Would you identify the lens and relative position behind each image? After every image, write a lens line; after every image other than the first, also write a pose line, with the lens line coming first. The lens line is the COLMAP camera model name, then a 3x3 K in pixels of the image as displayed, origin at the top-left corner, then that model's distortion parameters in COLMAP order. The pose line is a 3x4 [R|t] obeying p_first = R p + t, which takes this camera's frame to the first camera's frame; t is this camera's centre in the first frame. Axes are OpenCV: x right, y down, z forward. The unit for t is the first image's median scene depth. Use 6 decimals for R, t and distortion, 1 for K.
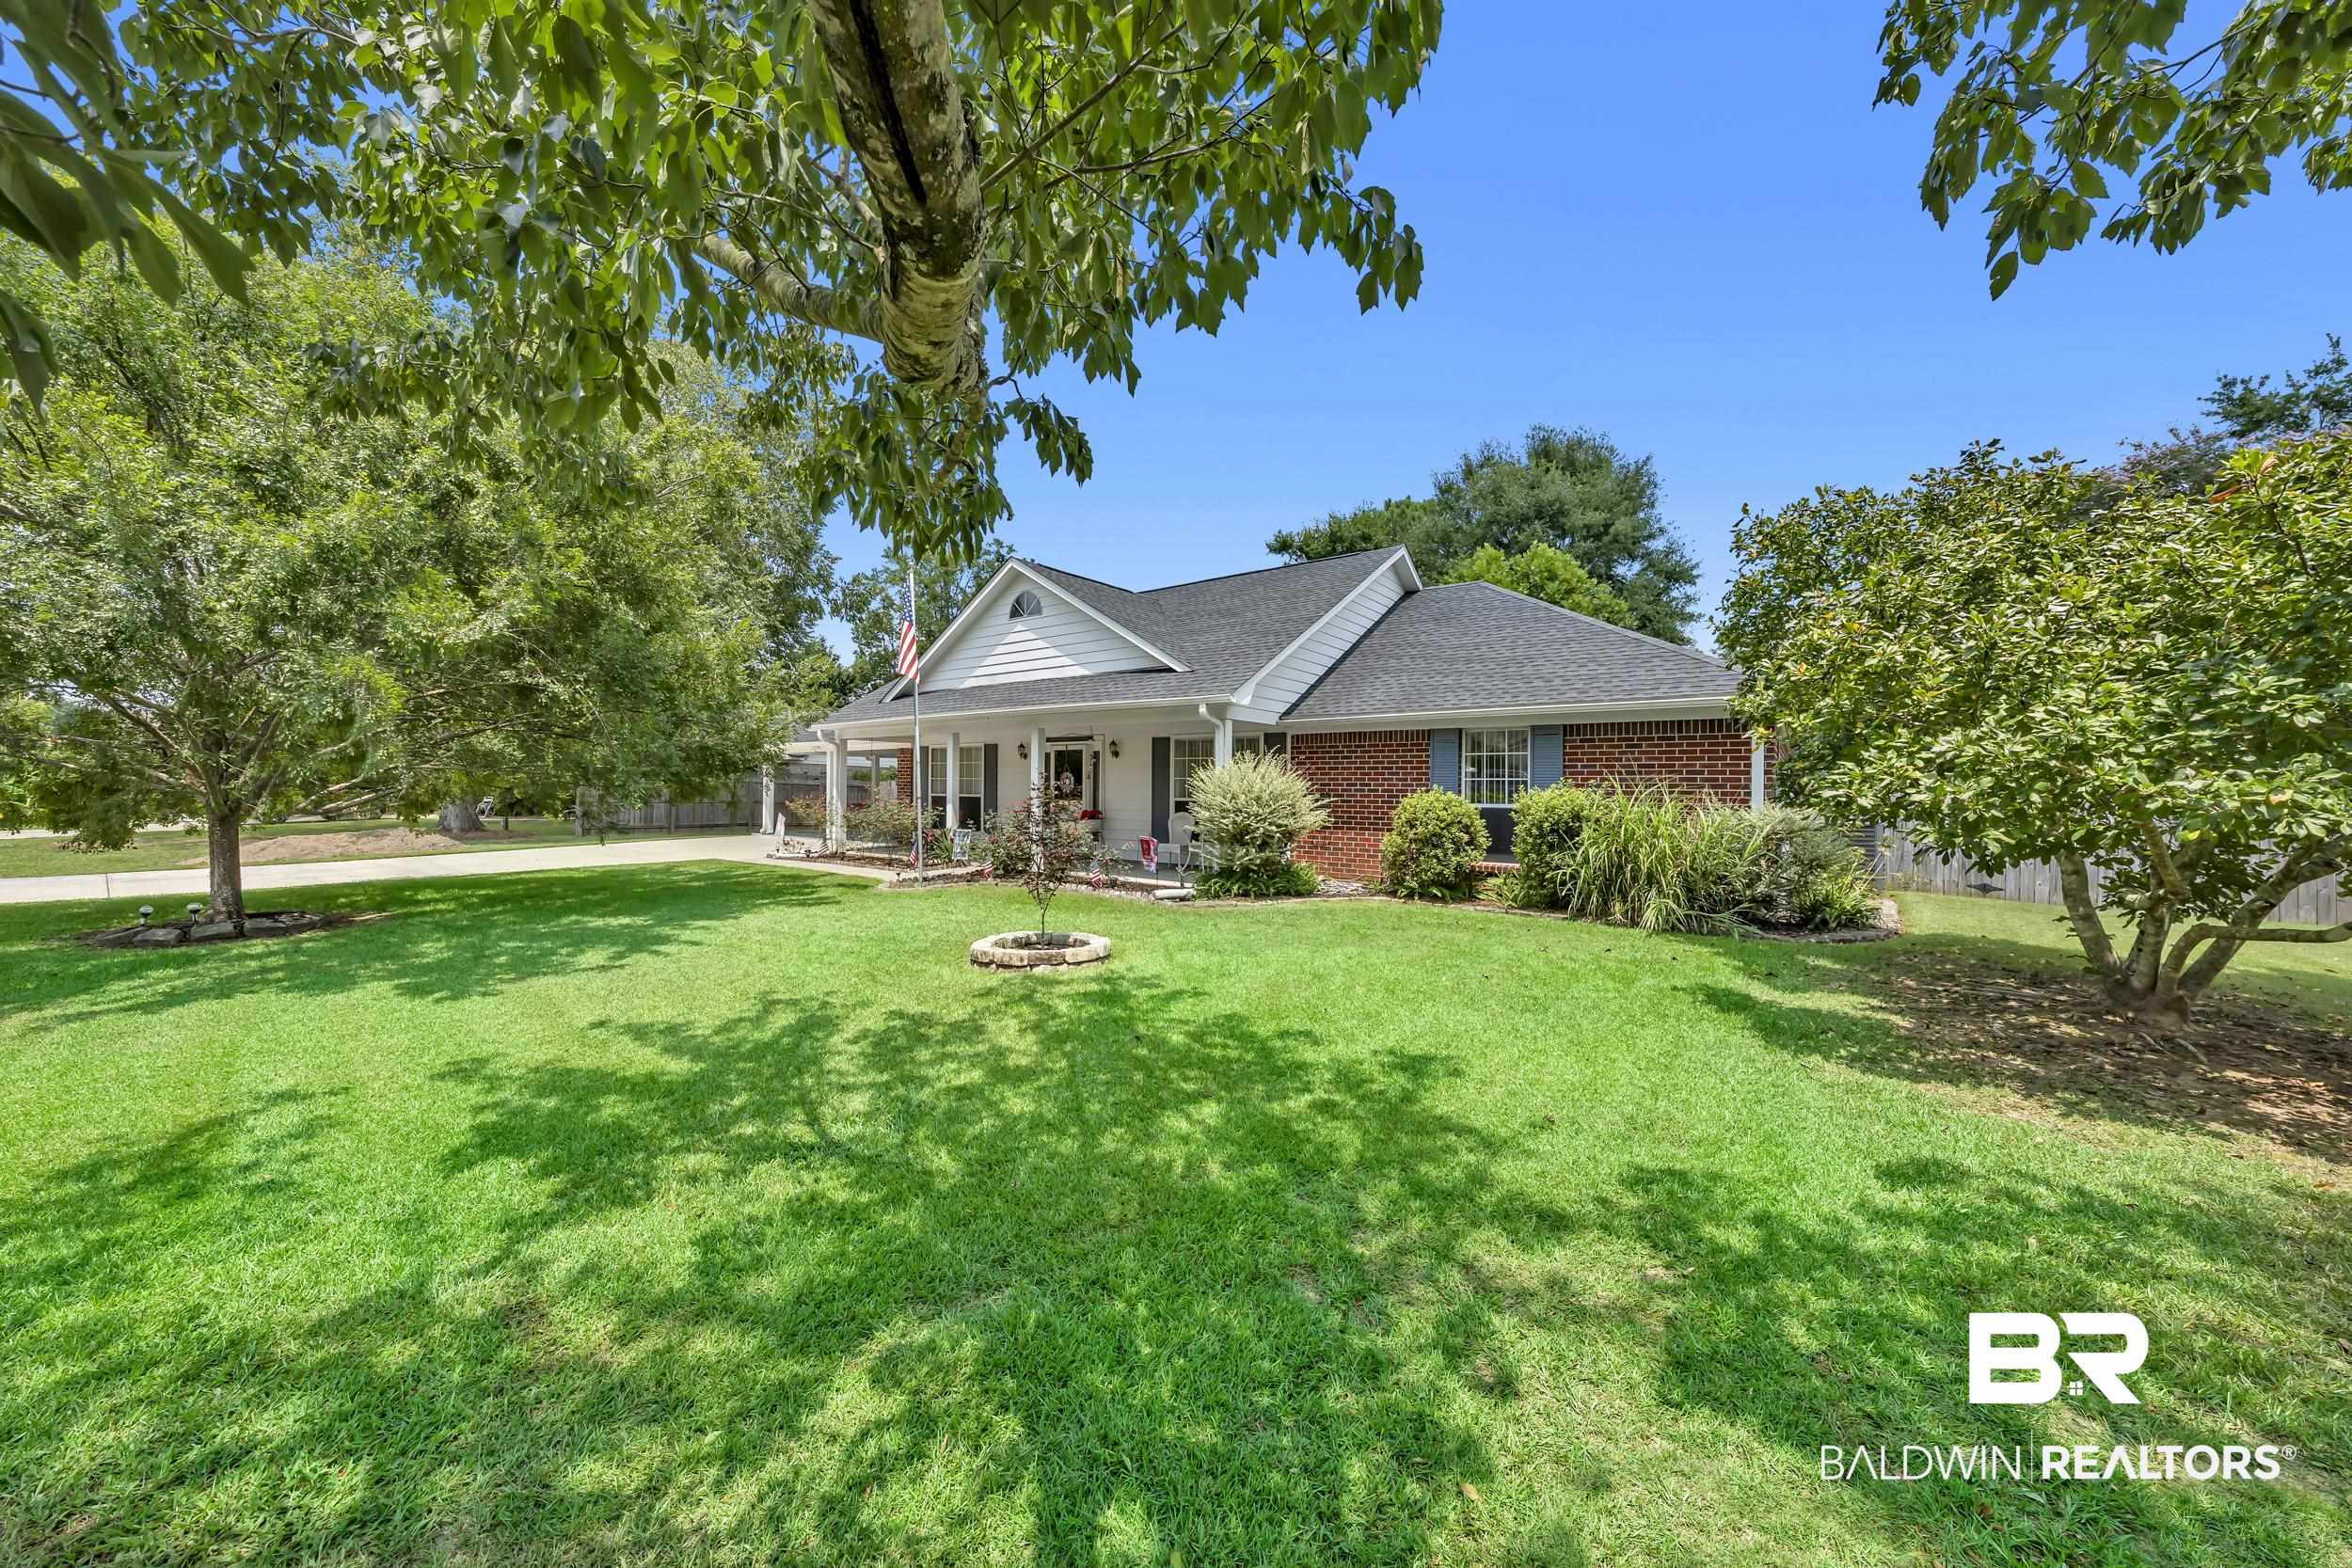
lens RADIAL K [[826.9, 0, 1176.0], [0, 826.9, 784.0], [0, 0, 1]] dist [0.001224, 0.000033]
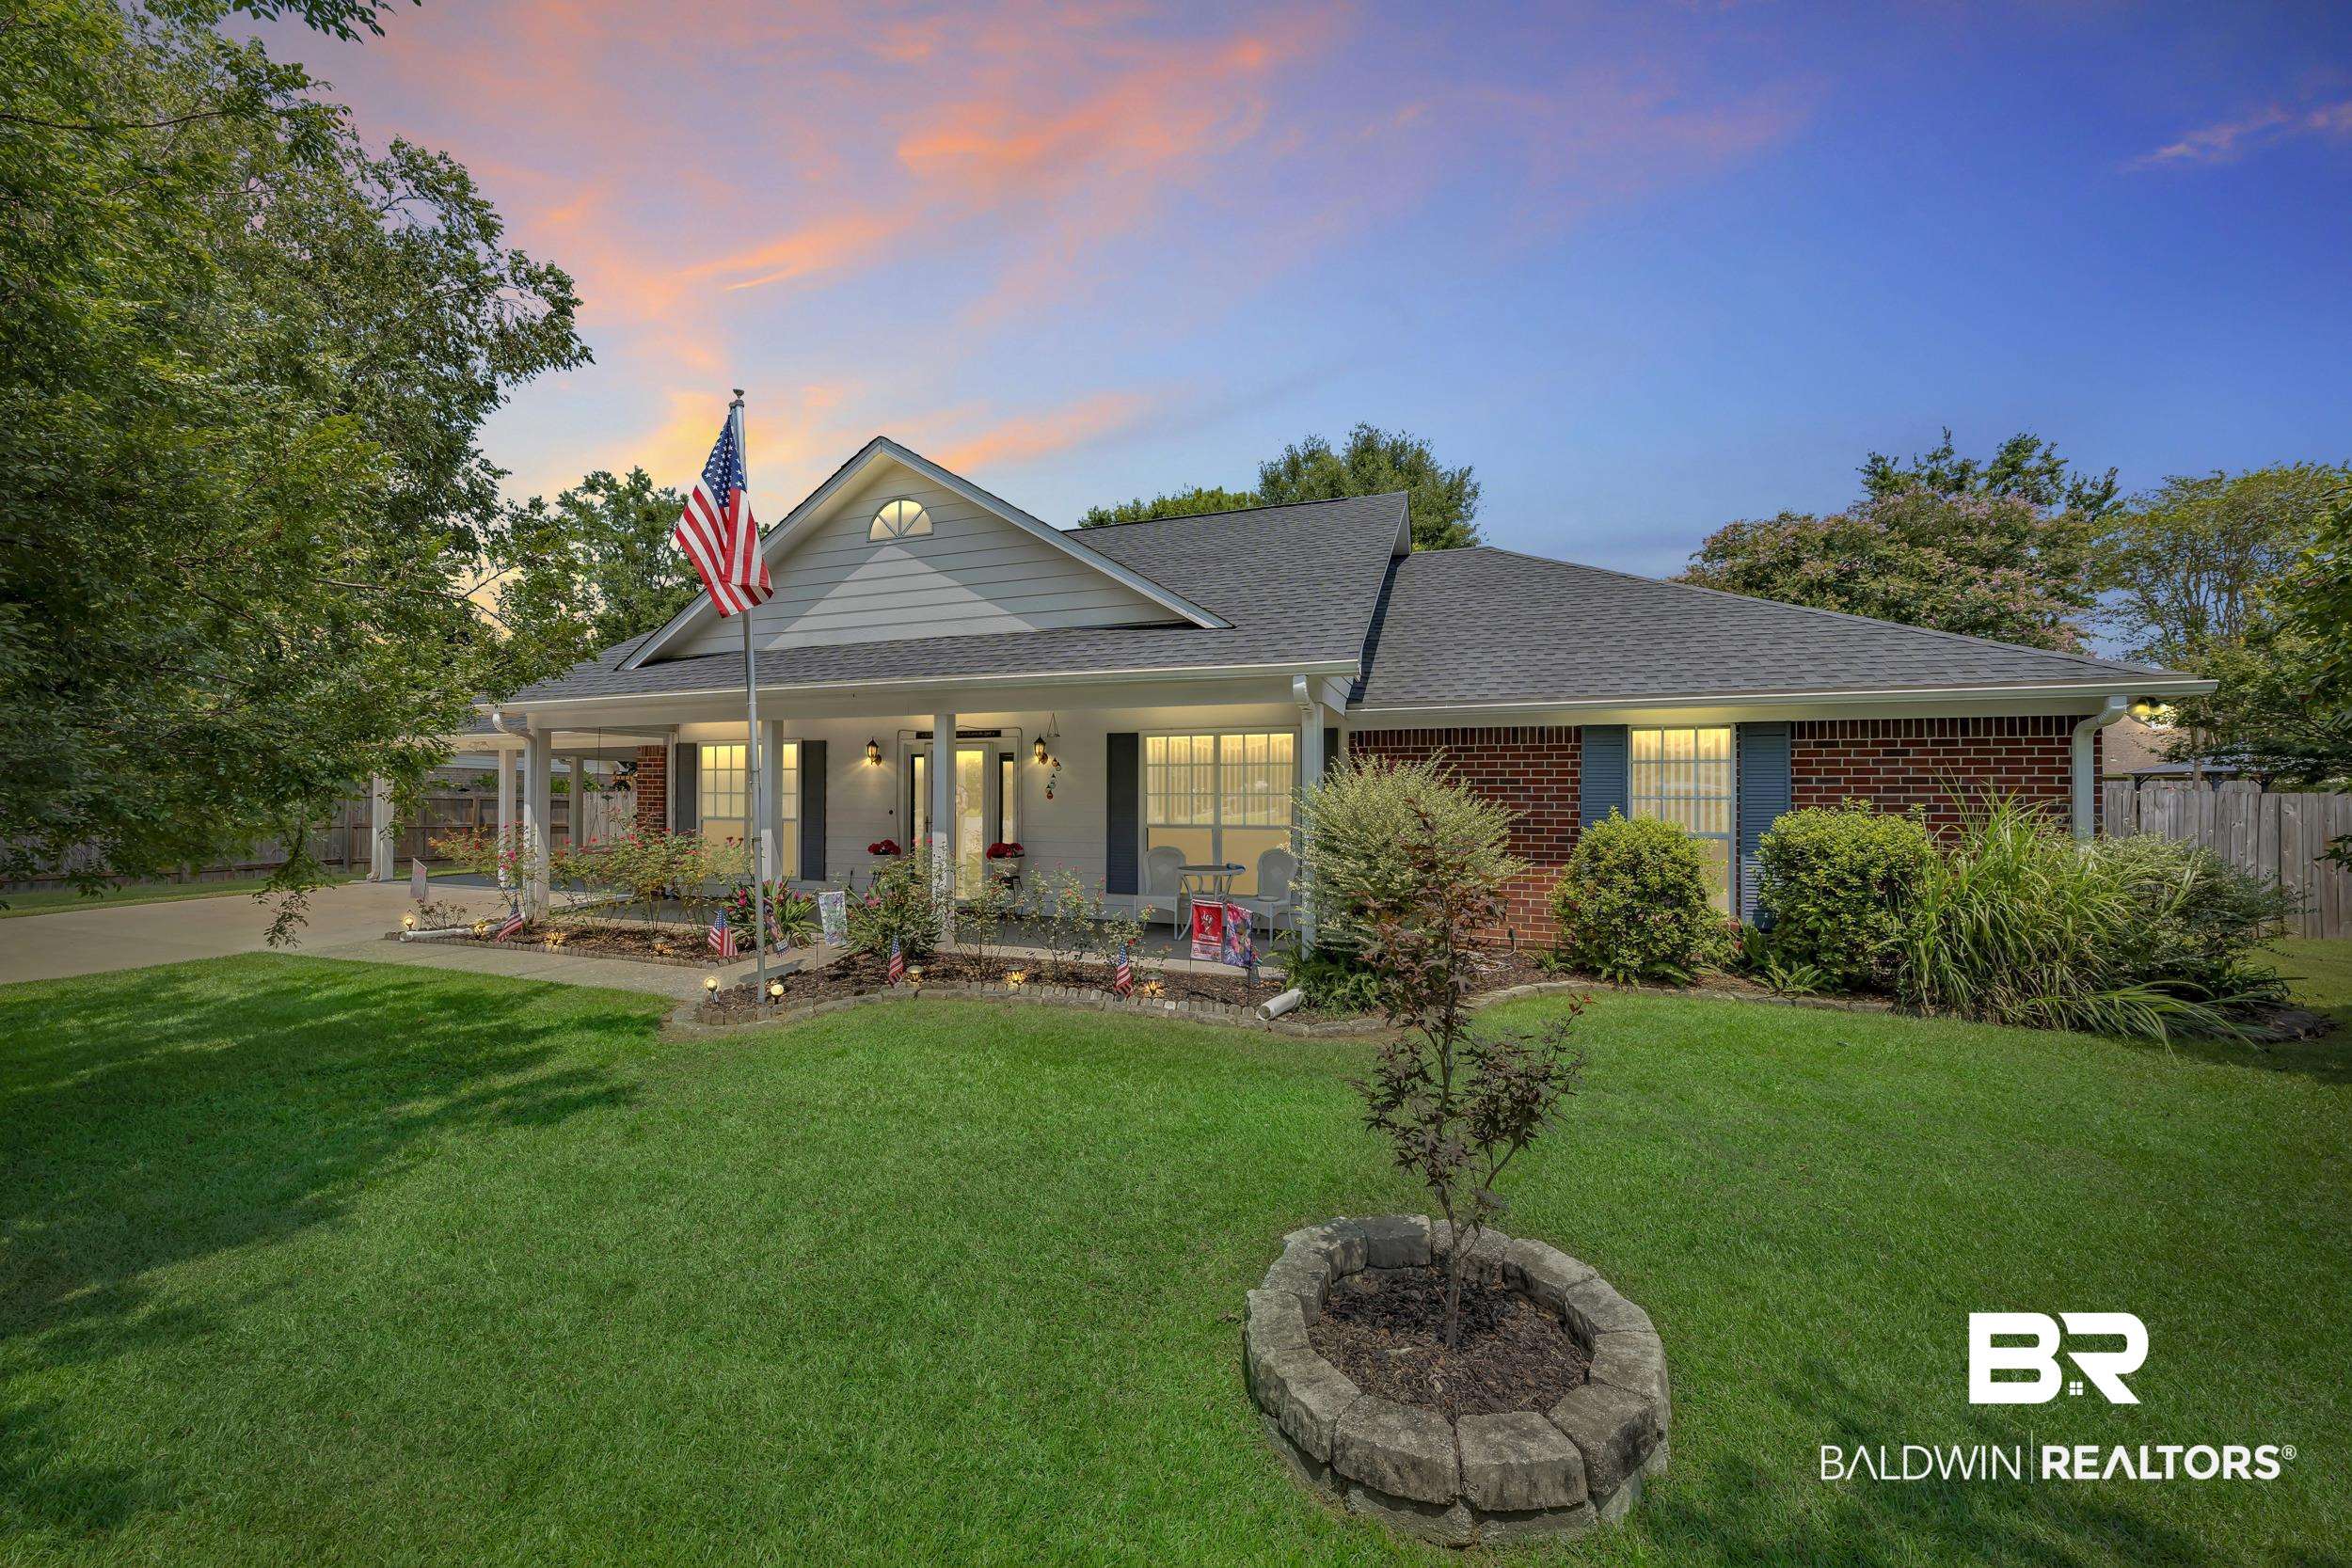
lens RADIAL K [[826.9, 0, 1176.0], [0, 826.9, 784.0], [0, 0, 1]] dist [0.001224, 0.000033]
pose [[0.951492, -0.002394, 0.307663, -0.121969], [0.003941, 0.999983, -0.004409, -0.008219], [-0.307647, 0.005407, 0.951485, 0.233763]]
